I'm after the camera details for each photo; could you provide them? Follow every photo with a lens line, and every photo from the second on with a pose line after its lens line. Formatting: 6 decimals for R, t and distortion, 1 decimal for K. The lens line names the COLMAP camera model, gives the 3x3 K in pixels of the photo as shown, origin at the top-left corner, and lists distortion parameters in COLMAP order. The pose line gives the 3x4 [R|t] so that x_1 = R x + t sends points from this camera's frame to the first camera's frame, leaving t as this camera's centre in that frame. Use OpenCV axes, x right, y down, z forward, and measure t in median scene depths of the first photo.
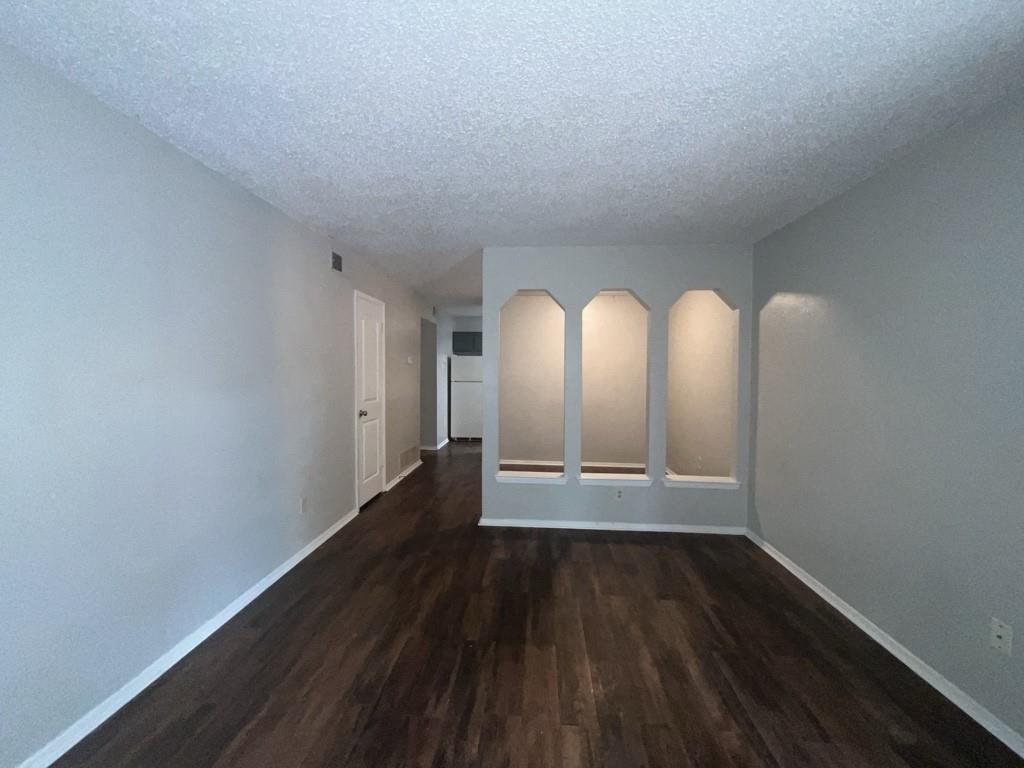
lens RADIAL K [[404.9, 0, 512.0], [0, 404.9, 384.0], [0, 0, 1]] dist [-0.000559, -0.000072]
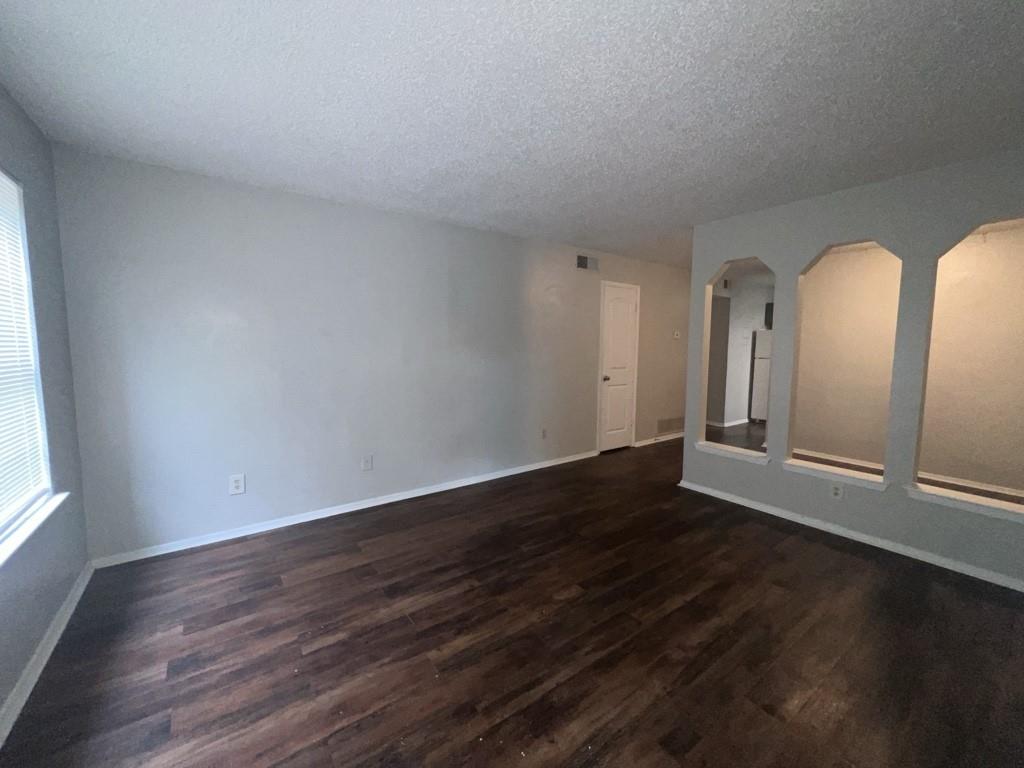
lens RADIAL K [[404.9, 0, 512.0], [0, 404.9, 384.0], [0, 0, 1]] dist [-0.000559, -0.000072]
pose [[0.646101, 0.069950, -0.760040, 0.454173], [-0.028075, 0.997296, 0.067919, 0.014071], [0.762735, -0.022545, 0.646318, -0.044167]]
